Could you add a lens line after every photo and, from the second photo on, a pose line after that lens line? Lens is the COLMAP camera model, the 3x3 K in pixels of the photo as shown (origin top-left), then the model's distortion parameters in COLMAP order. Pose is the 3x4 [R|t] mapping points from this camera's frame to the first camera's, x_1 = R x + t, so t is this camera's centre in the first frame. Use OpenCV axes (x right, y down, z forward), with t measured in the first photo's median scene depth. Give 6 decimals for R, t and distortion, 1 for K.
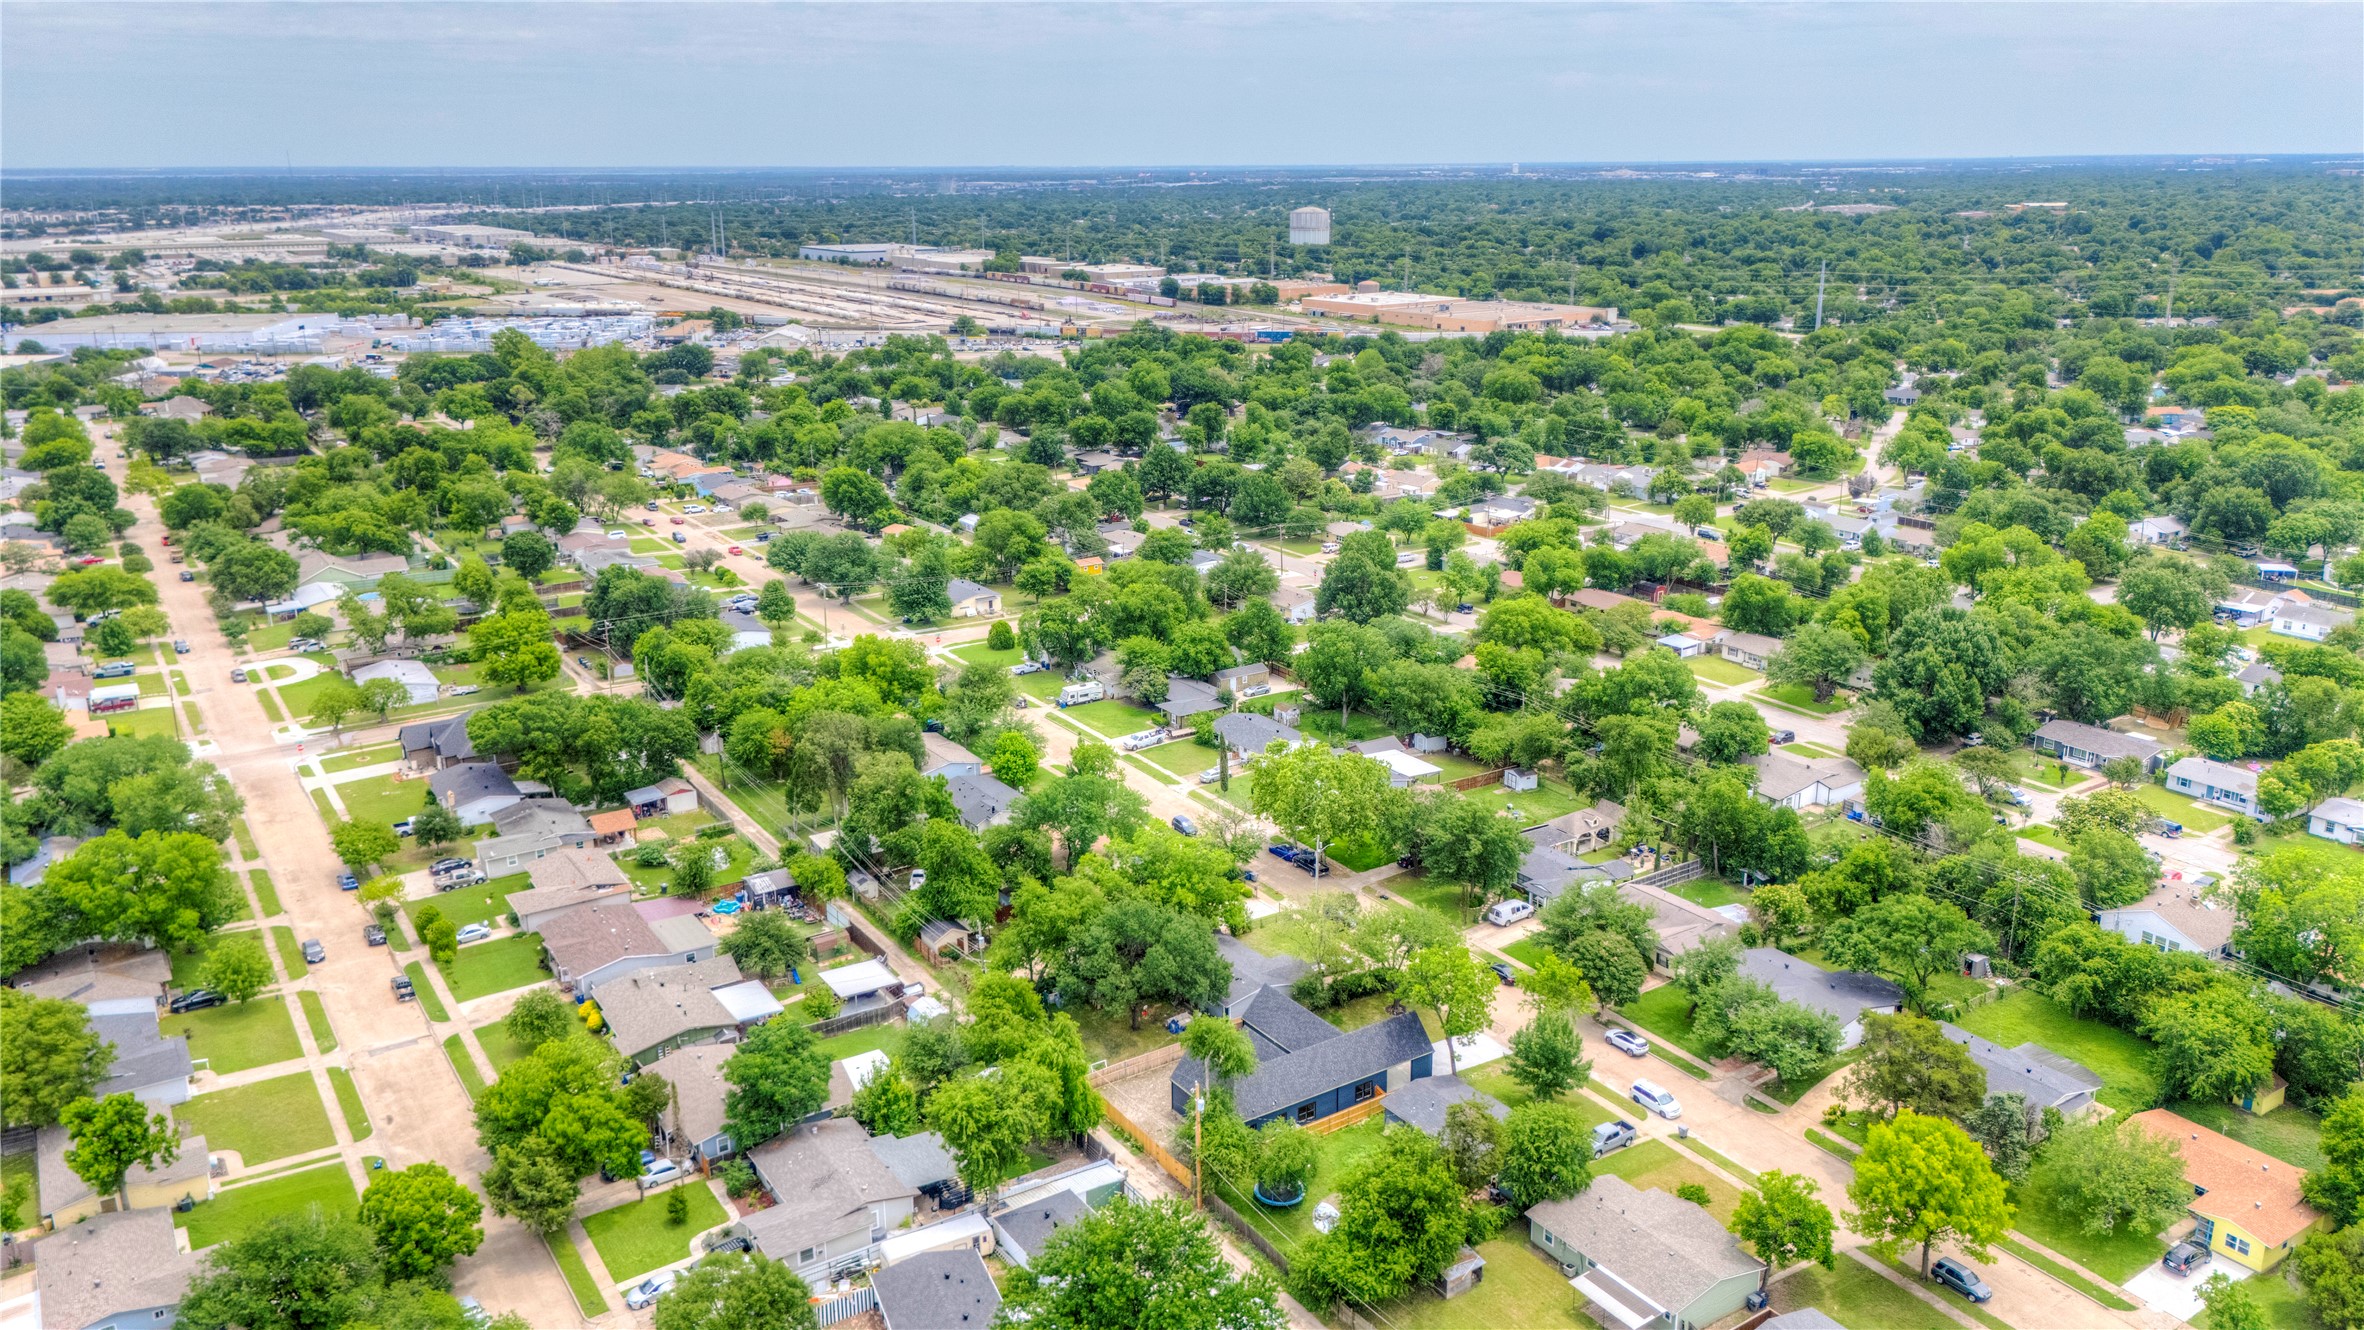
lens RADIAL K [[1730.4, 0, 1192.7], [0, 1730.4, 669.1], [0, 0, 1]] dist [0.073749, -0.068042]
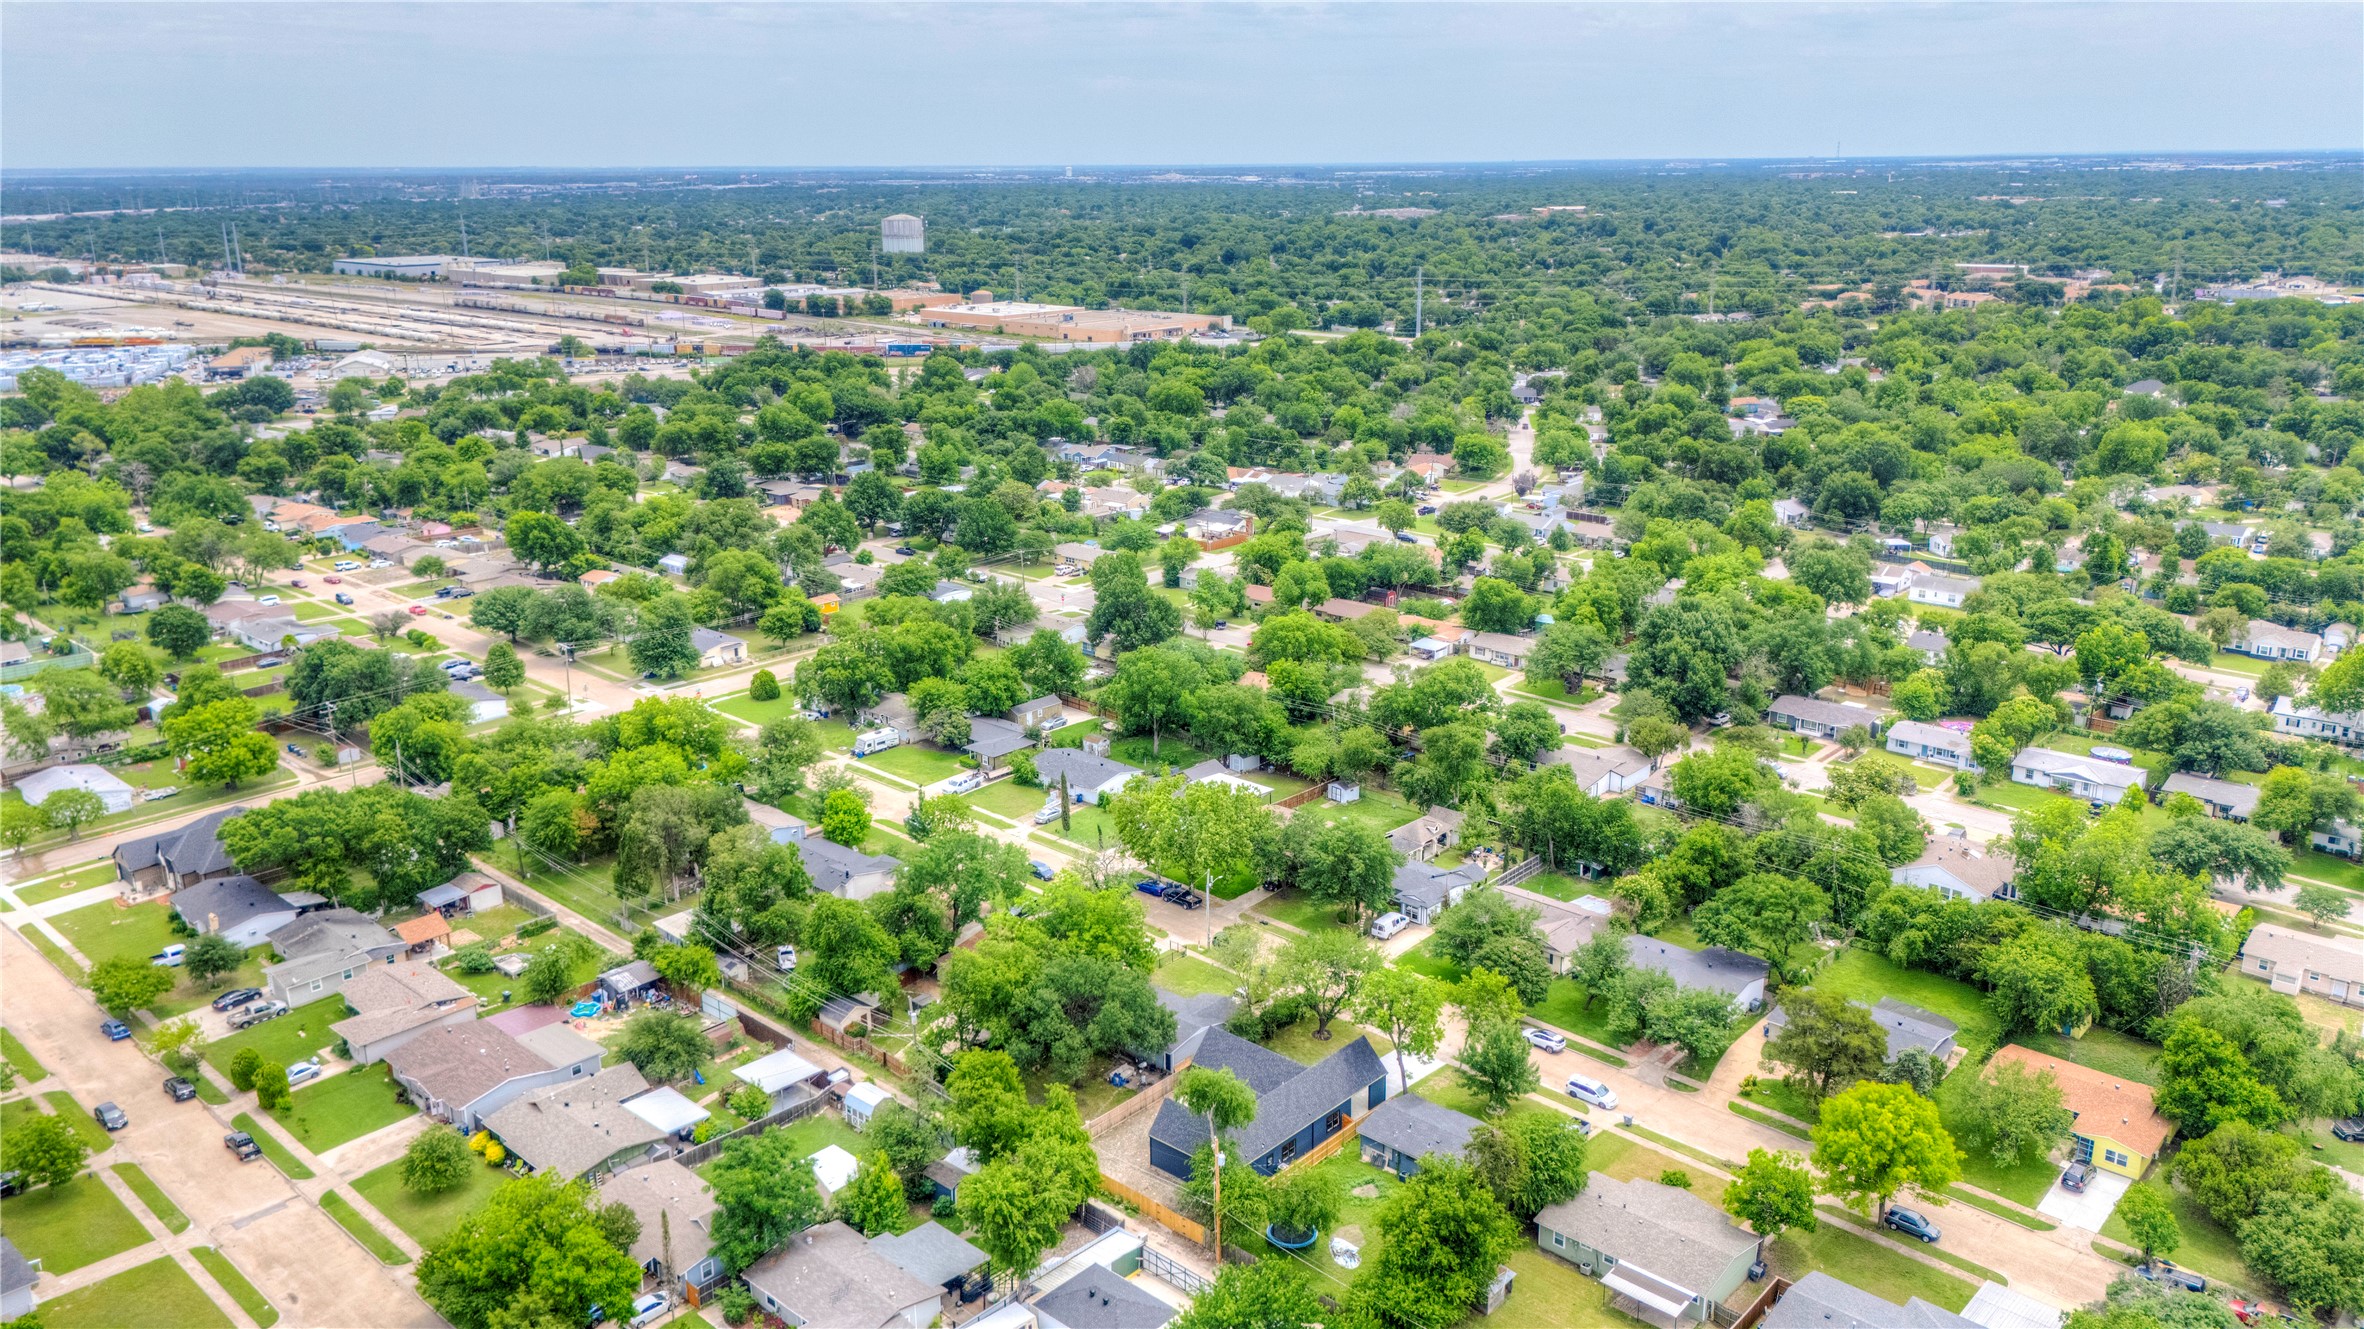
lens RADIAL K [[1730.4, 0, 1192.7], [0, 1730.4, 668.6], [0, 0, 1]] dist [0.073749, -0.068042]
pose [[0.969801, -0.070677, 0.233432, -0.113817], [0.071019, 0.997451, 0.006950, -0.020004], [-0.233328, 0.009838, 0.972348, 0.012956]]
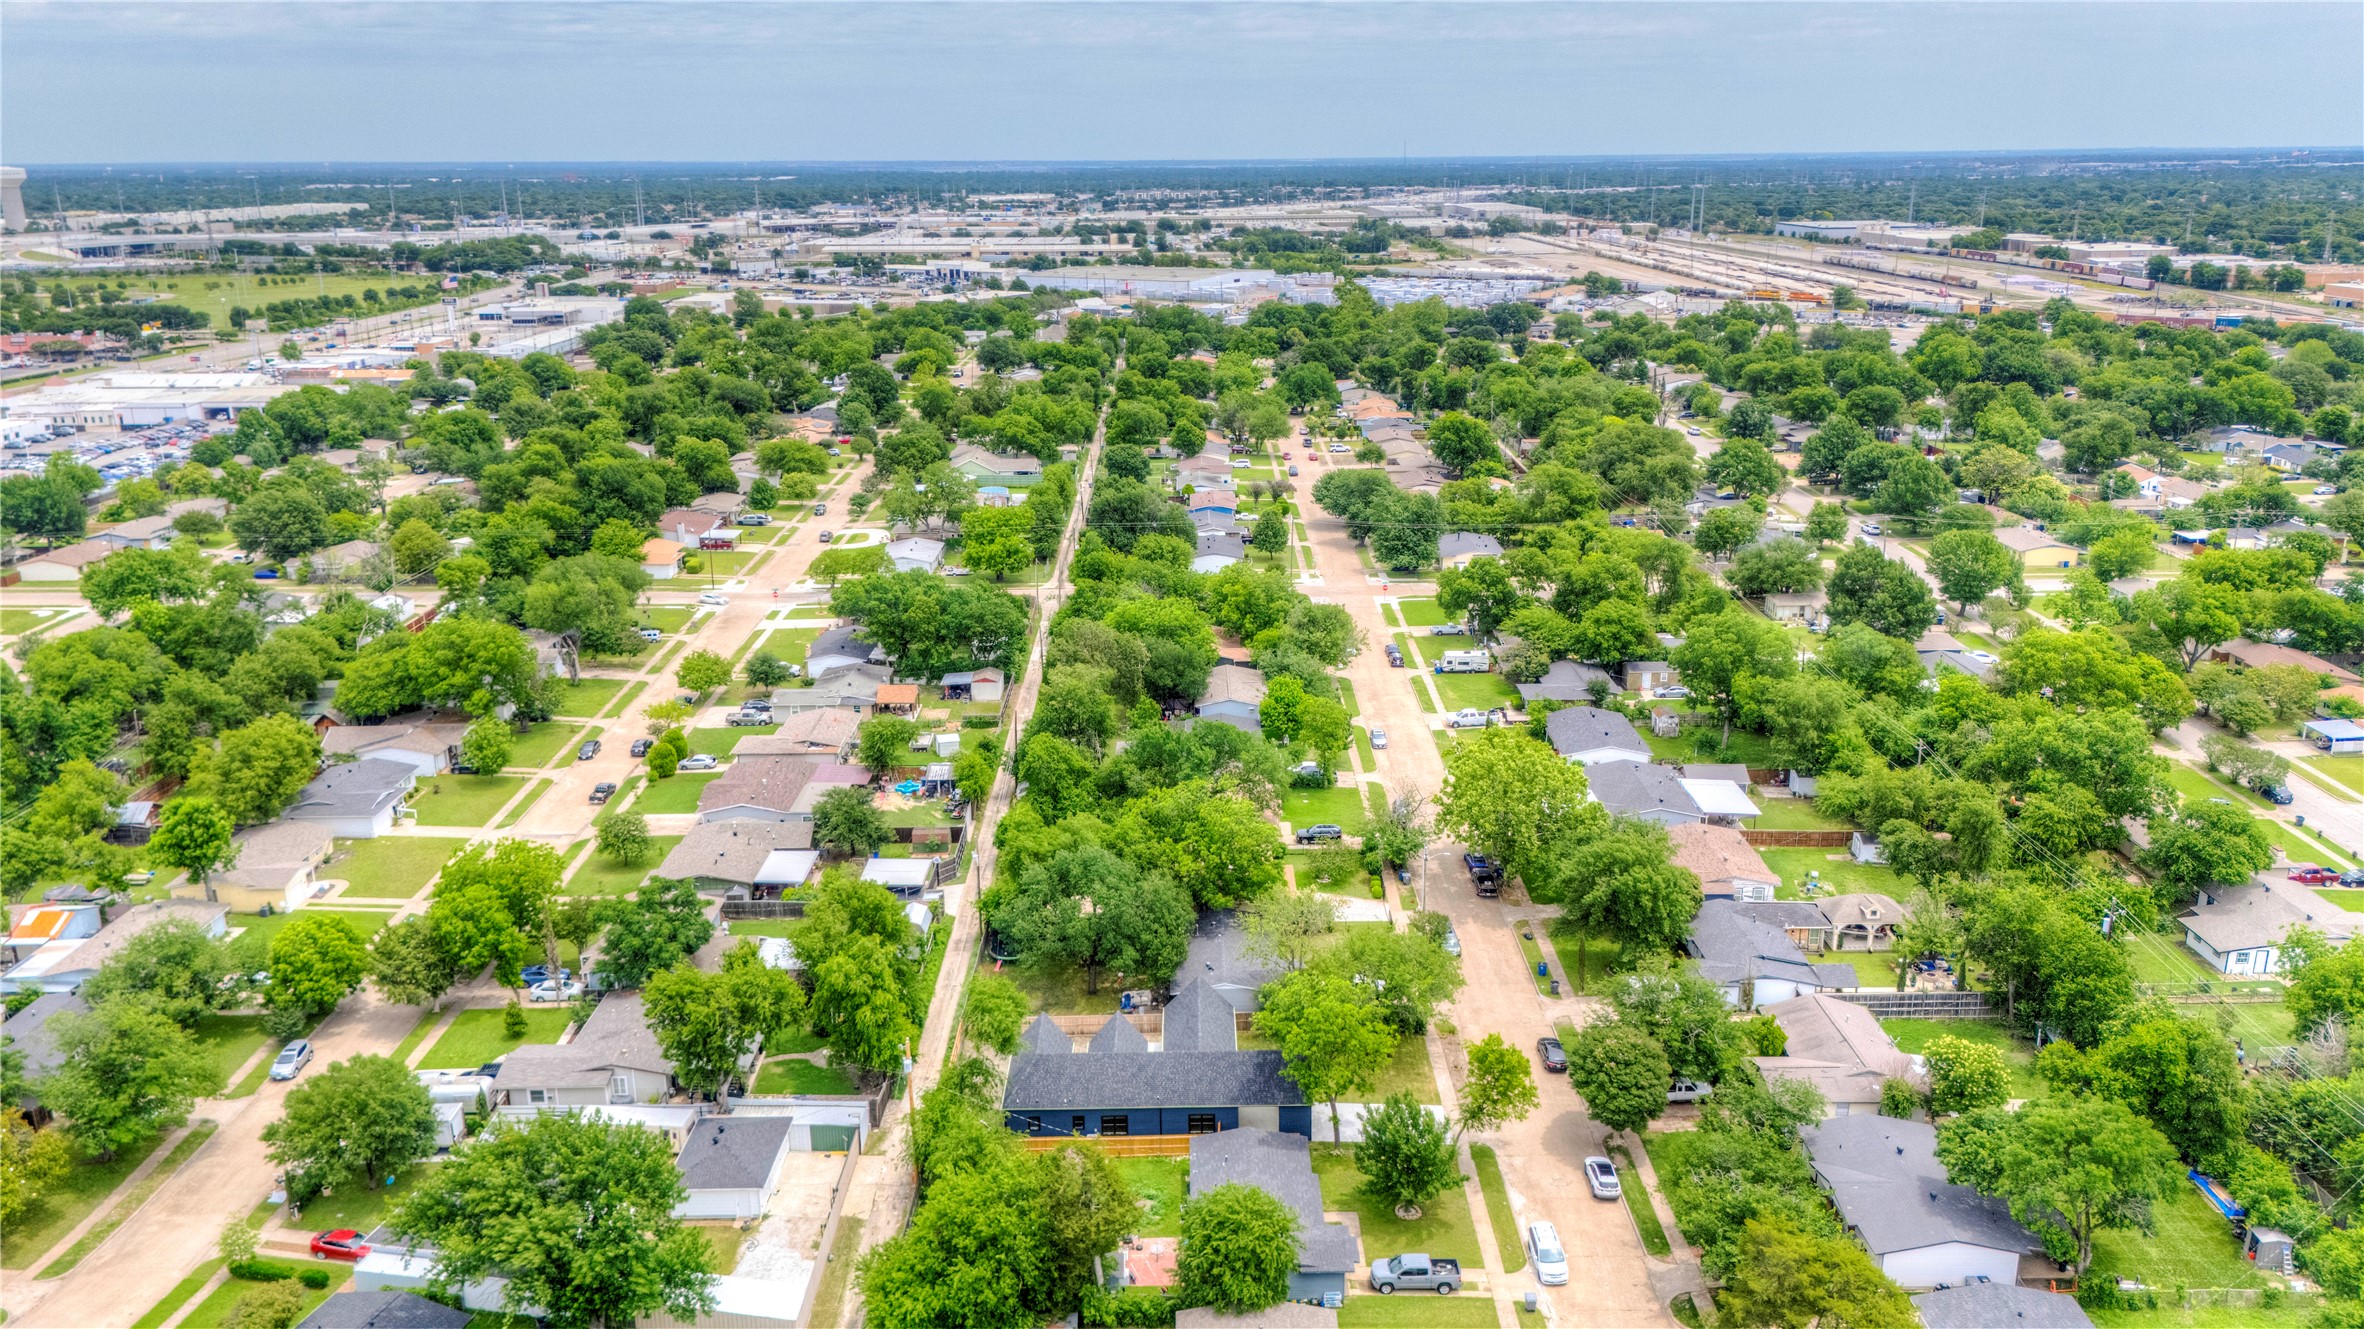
lens RADIAL K [[1716.4, 0, 1182.0], [0, 1716.4, 664.5], [0, 0, 1]] dist [0.030006, -0.000925]
pose [[0.832477, 0.156327, -0.531549, 0.280171], [-0.151822, 0.987012, 0.052504, -0.008275], [0.532853, 0.036993, 0.845399, 0.167760]]
